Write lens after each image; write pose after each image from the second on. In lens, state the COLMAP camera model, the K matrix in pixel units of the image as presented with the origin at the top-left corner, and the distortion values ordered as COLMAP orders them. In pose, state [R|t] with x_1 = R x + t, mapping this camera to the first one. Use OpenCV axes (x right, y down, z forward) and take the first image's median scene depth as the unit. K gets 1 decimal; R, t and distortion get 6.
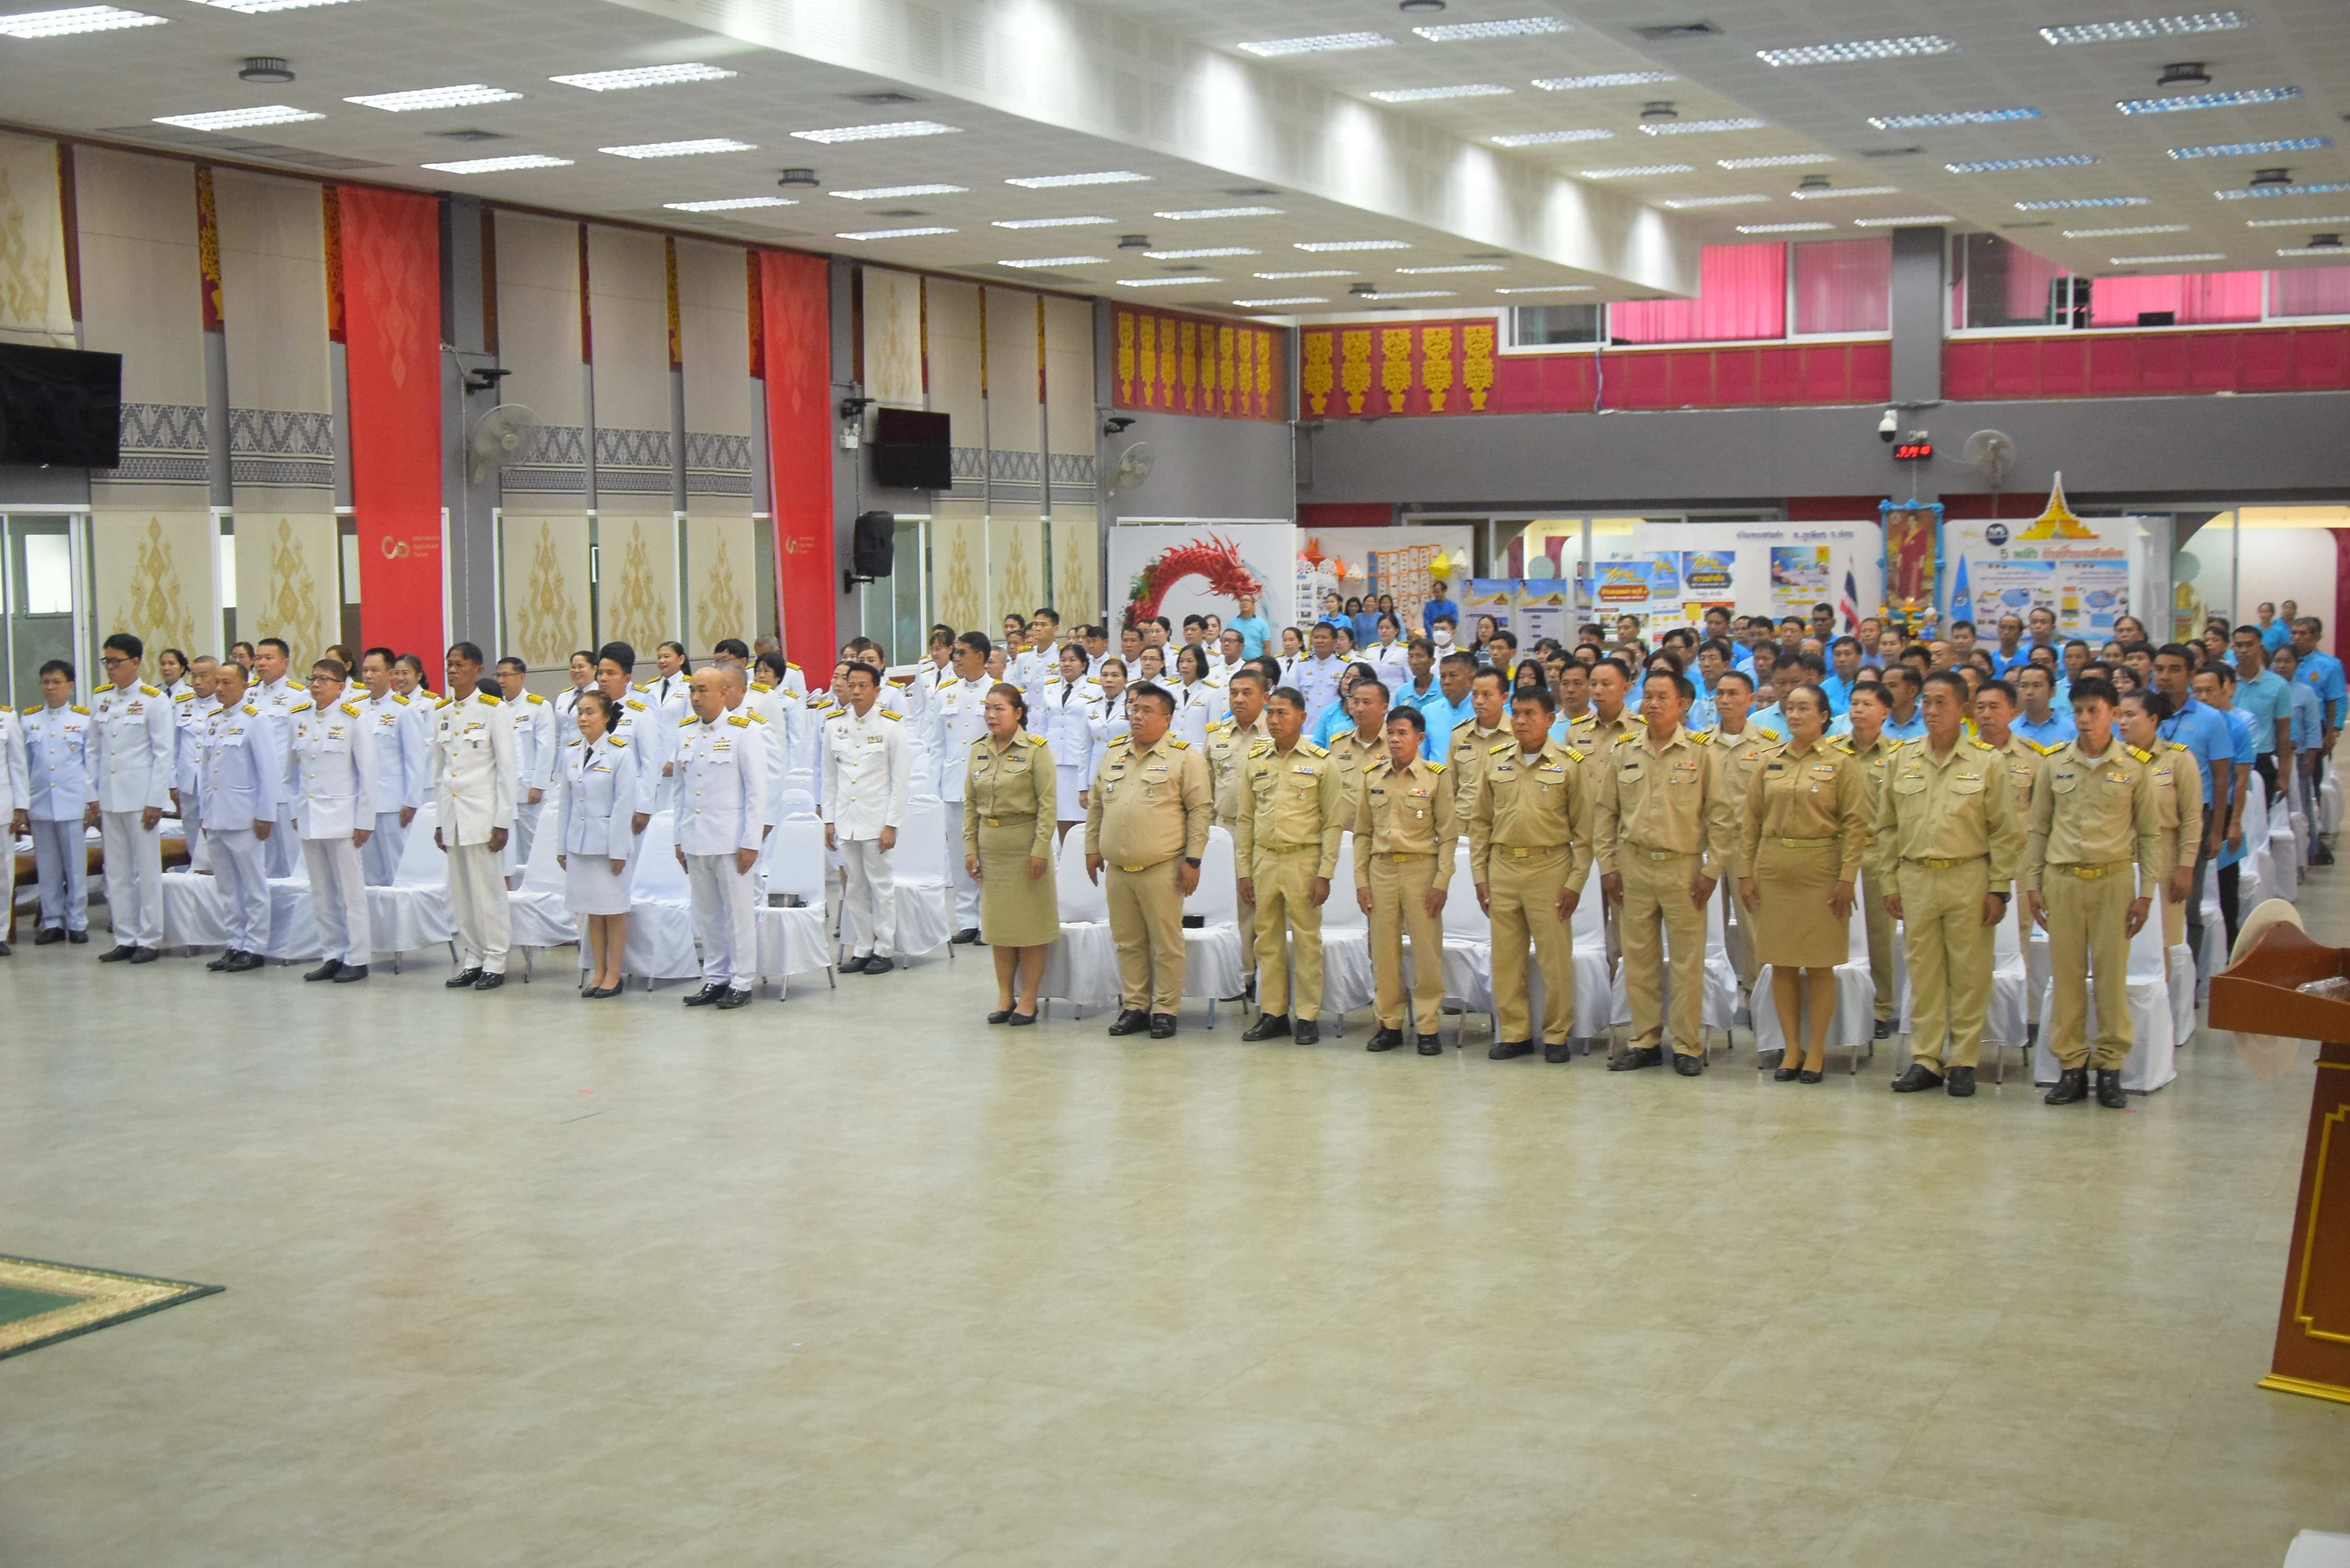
lens RADIAL K [[2981.1, 0, 1169.7], [0, 2981.1, 747.7], [0, 0, 1]] dist [-0.007007, 0.052069]
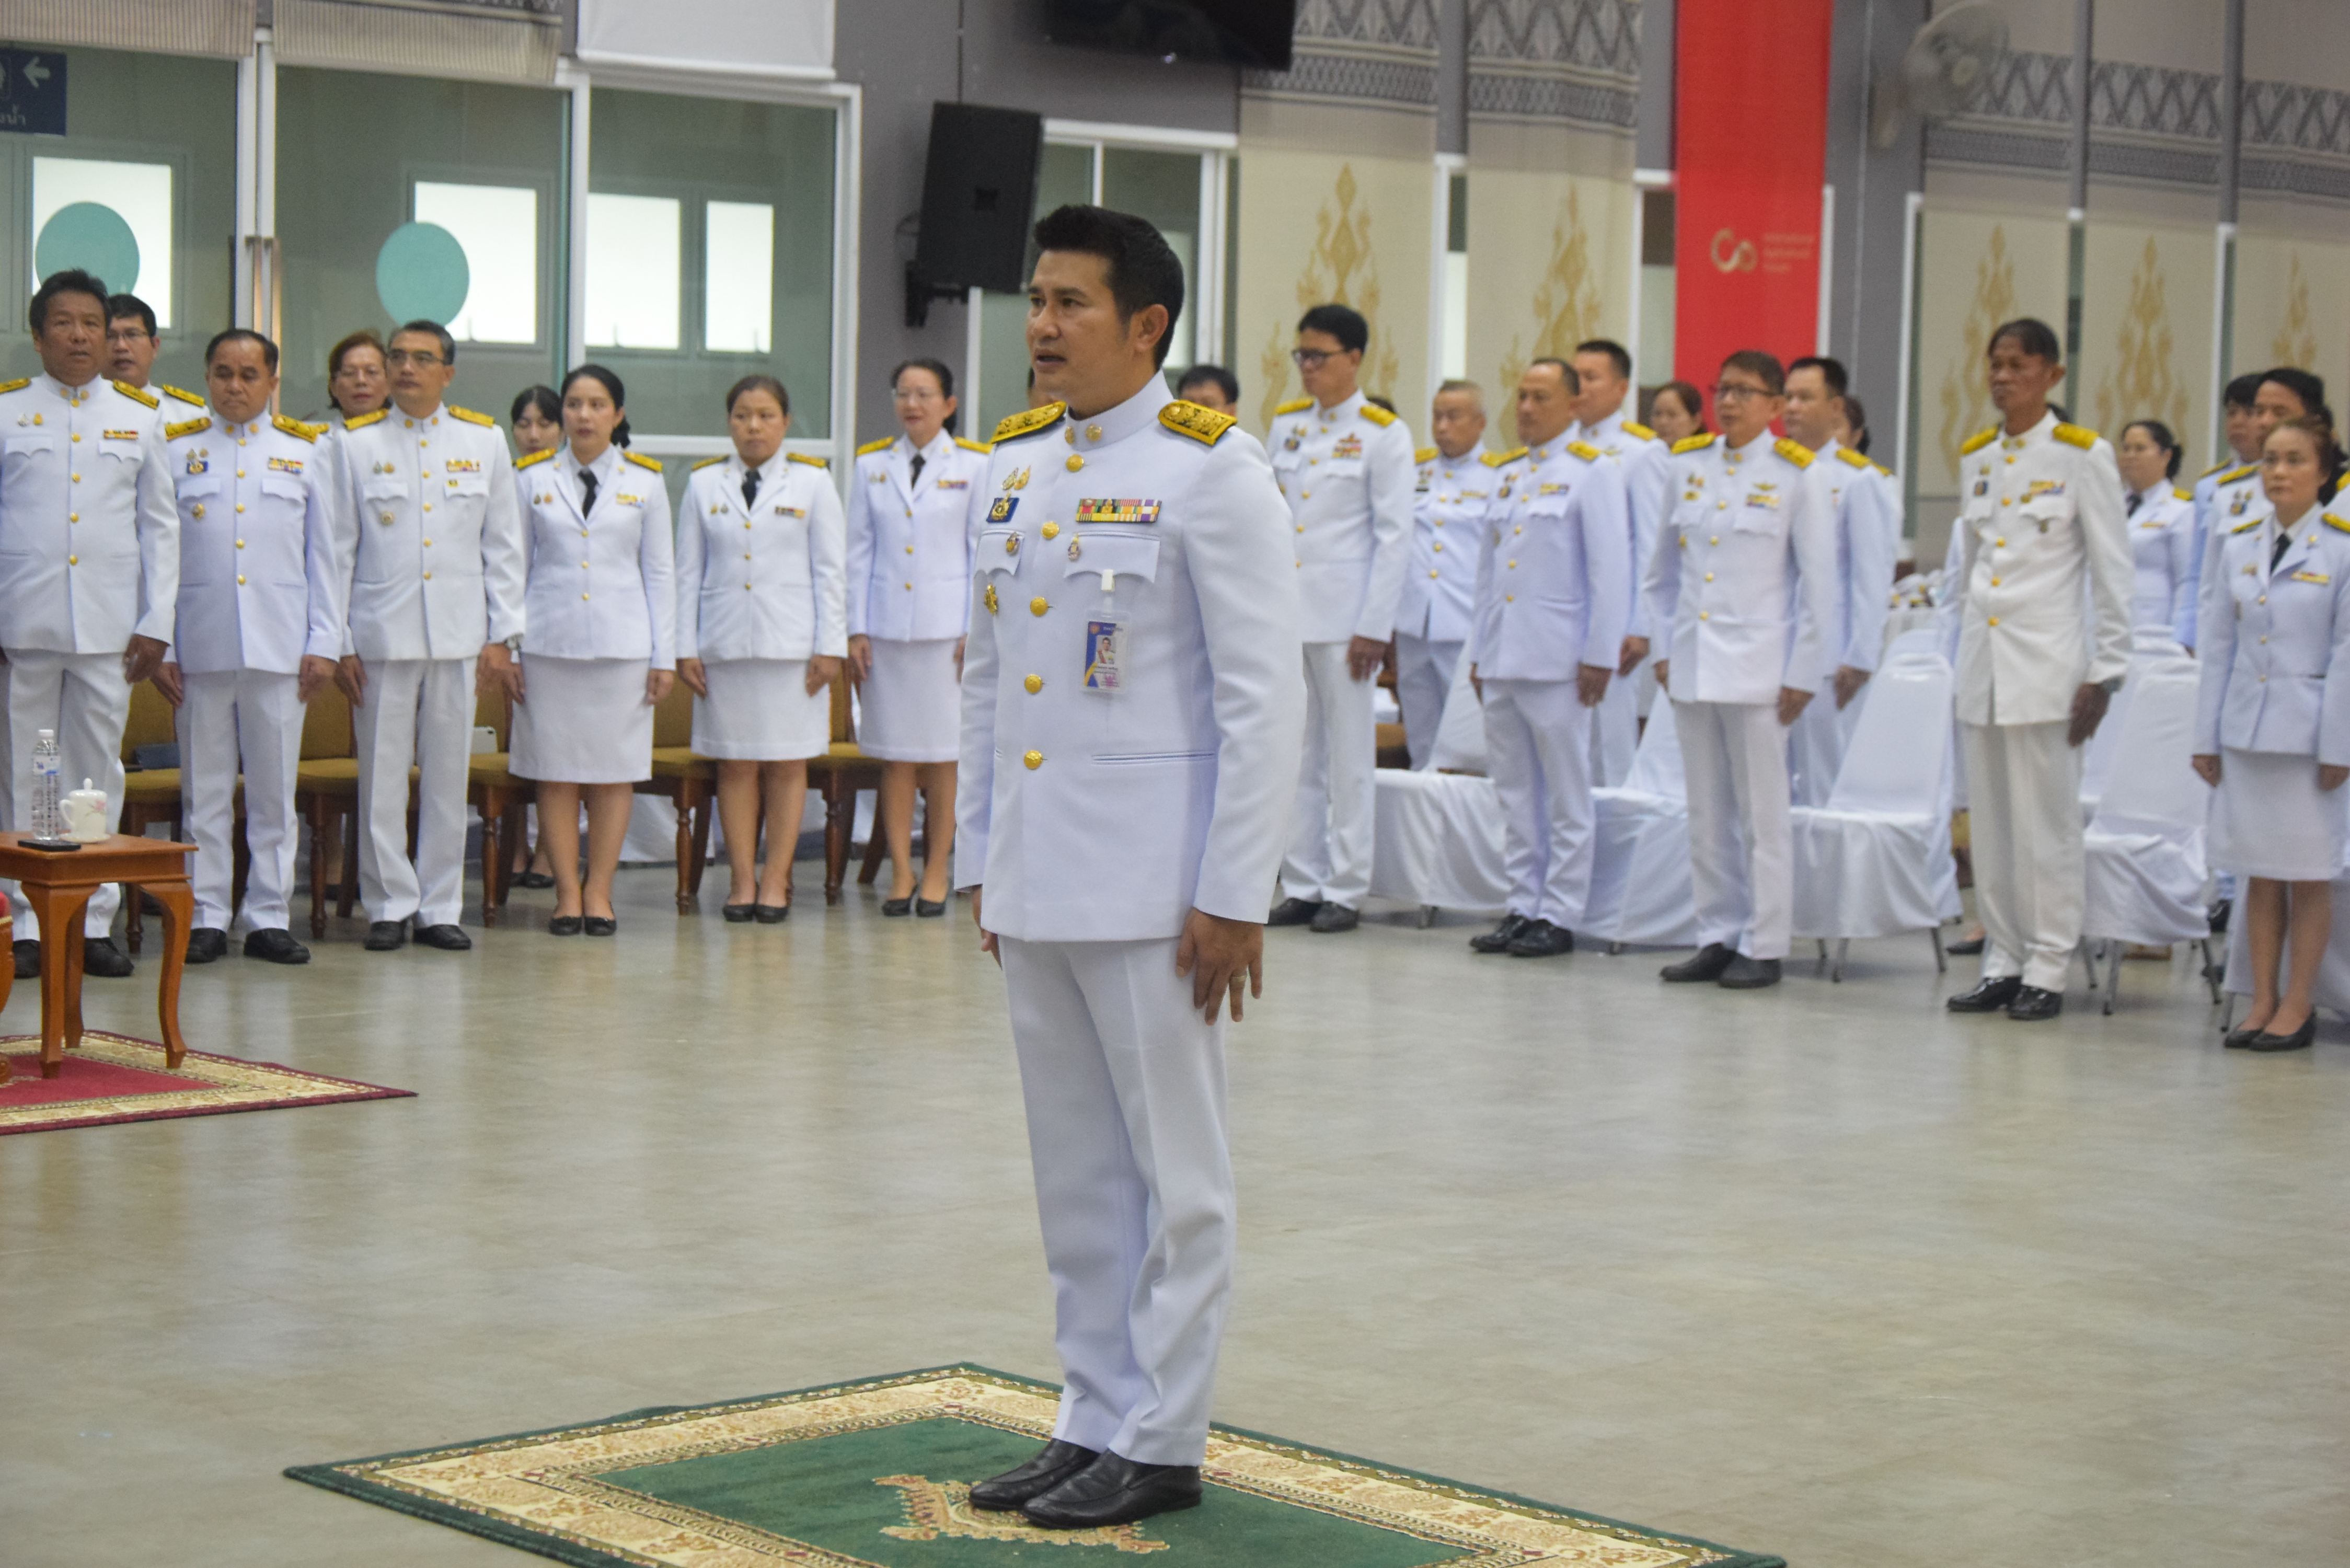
lens RADIAL K [[4813.9, 0, 1182.8], [0, 4813.9, 896.9], [0, 0, 1]] dist [-0.006429, -0.309667]
pose [[0.948020, 0.063147, -0.311882, -0.058407], [-0.055273, 0.997891, 0.034033, 0.021068], [0.313374, -0.015025, 0.949511, 0.100754]]
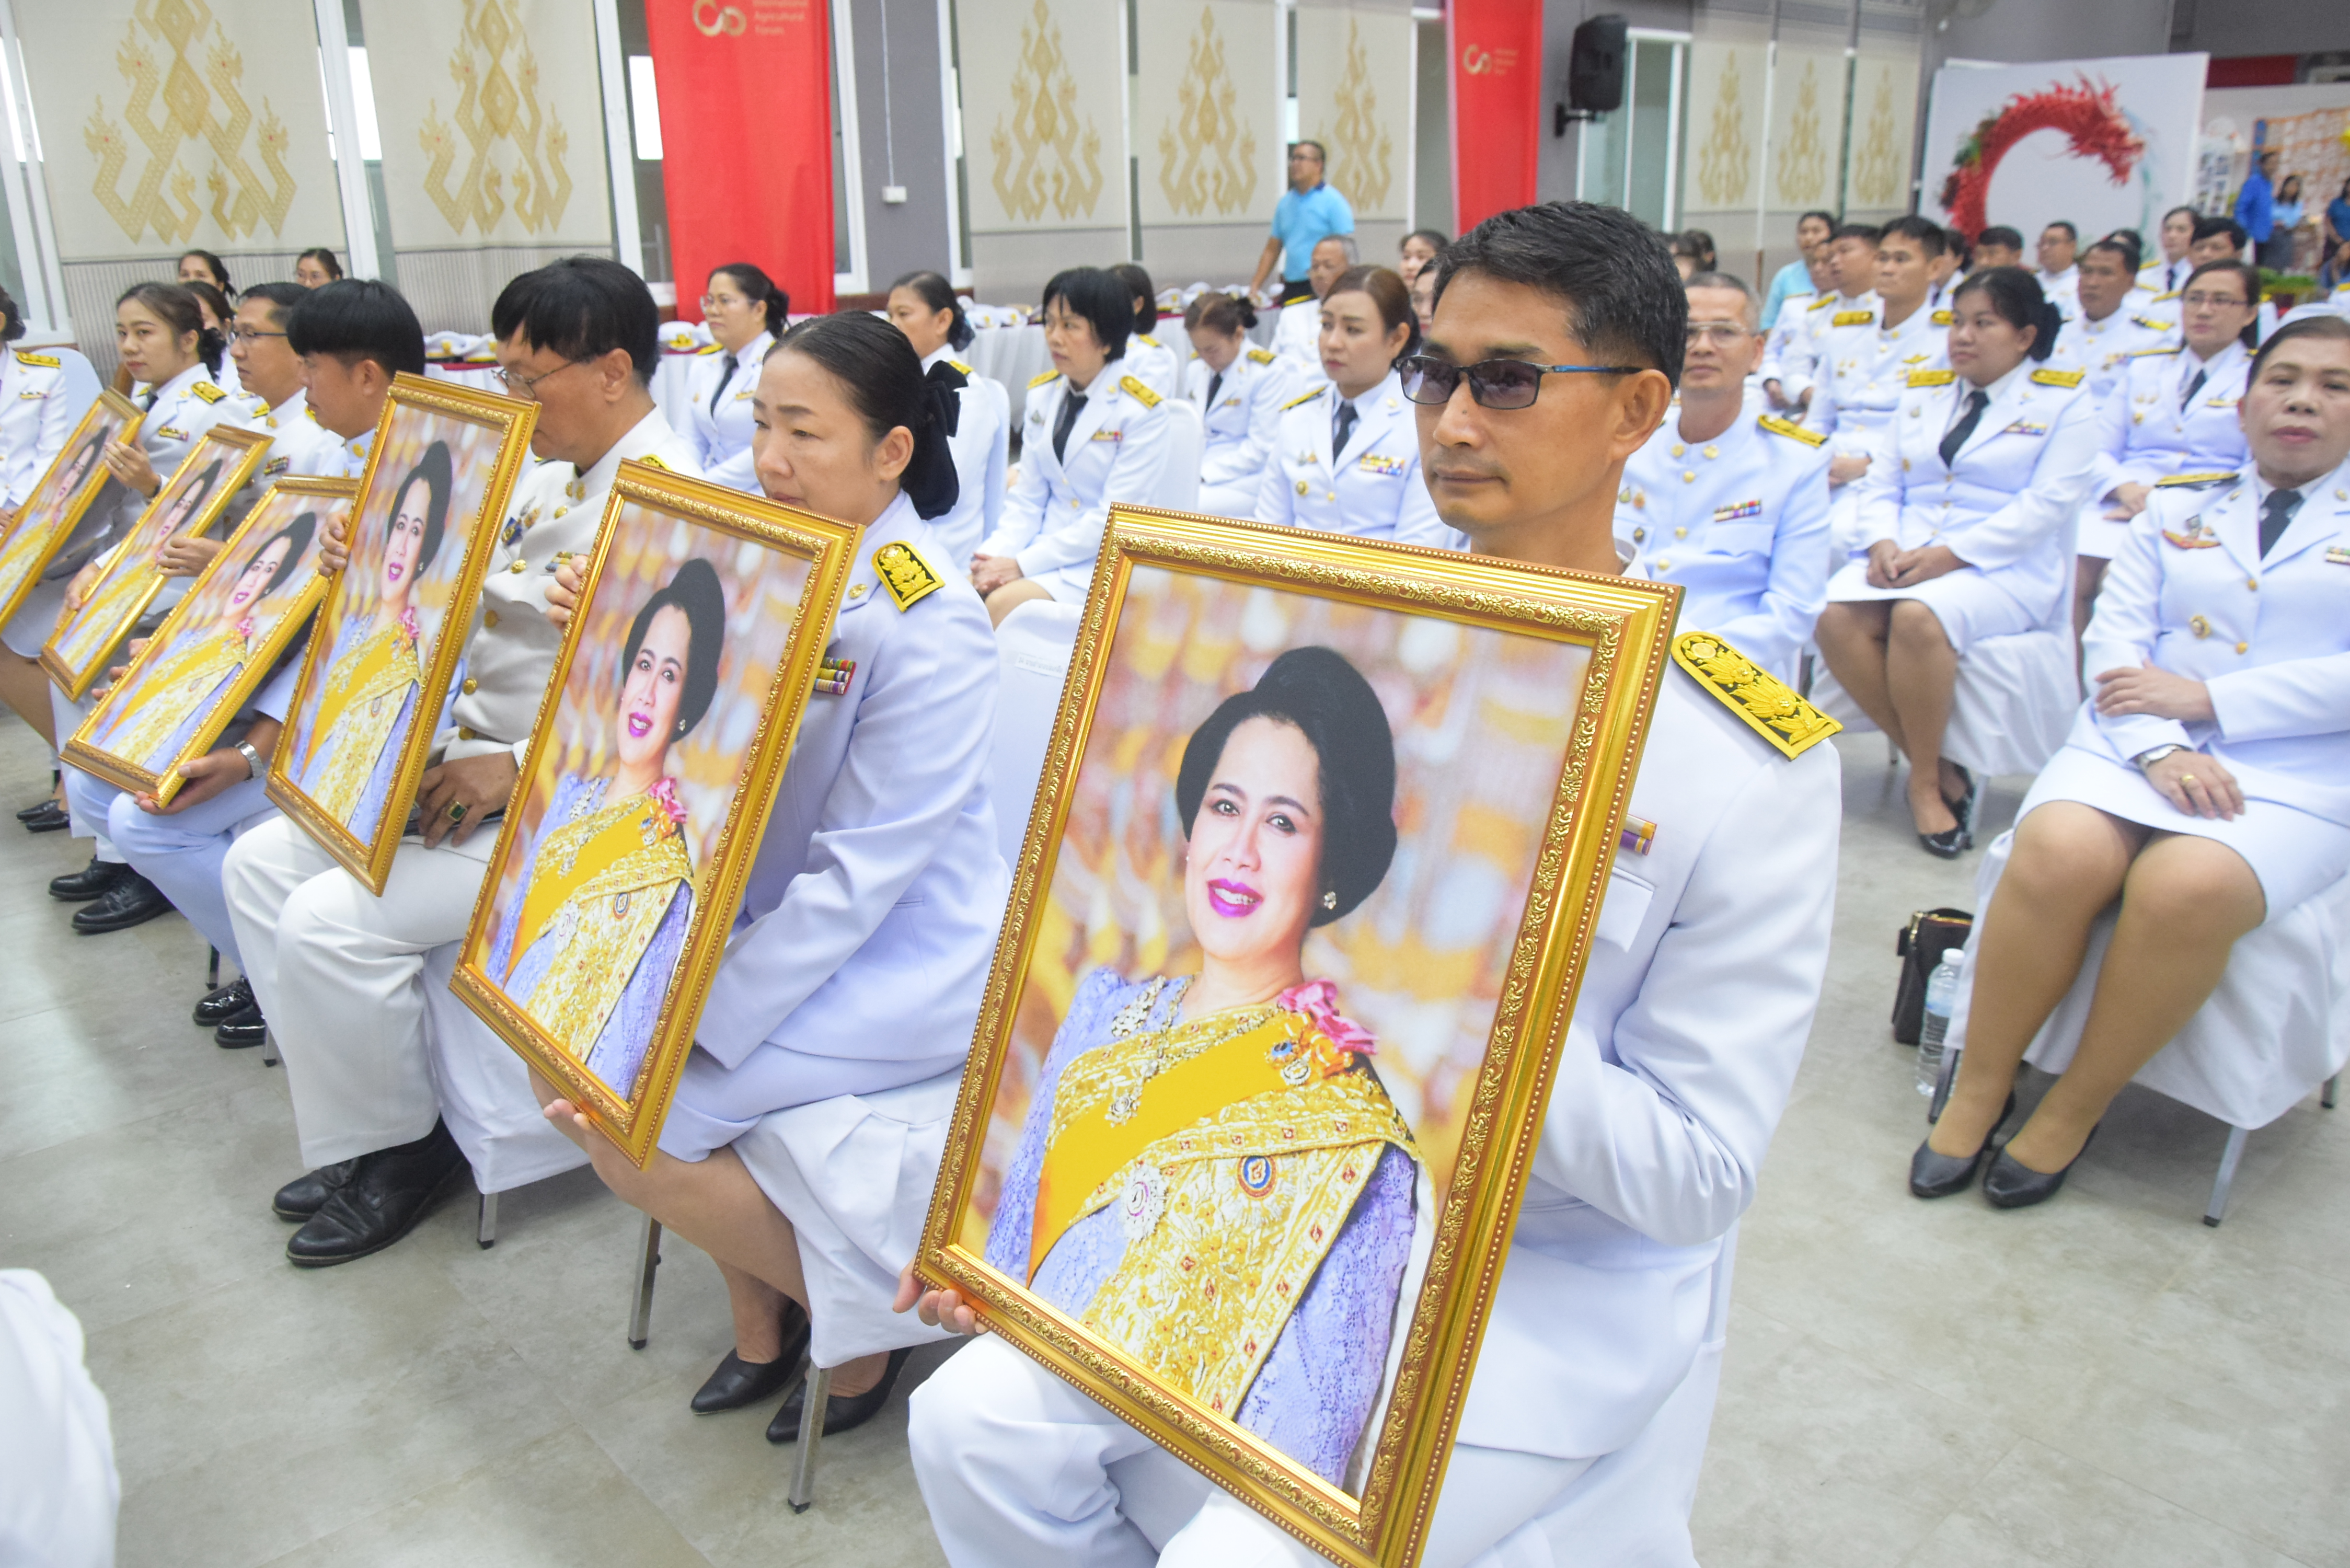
lens RADIAL K [[1822.7, 0, 1182.3], [0, 1822.7, 777.8], [0, 0, 1]] dist [-0.040381, 0.010707]
pose [[0.929695, 0.104441, -0.353214, -0.020415], [-0.016576, 0.969849, 0.243144, -0.005756], [0.367958, -0.220194, 0.903394, 0.525371]]
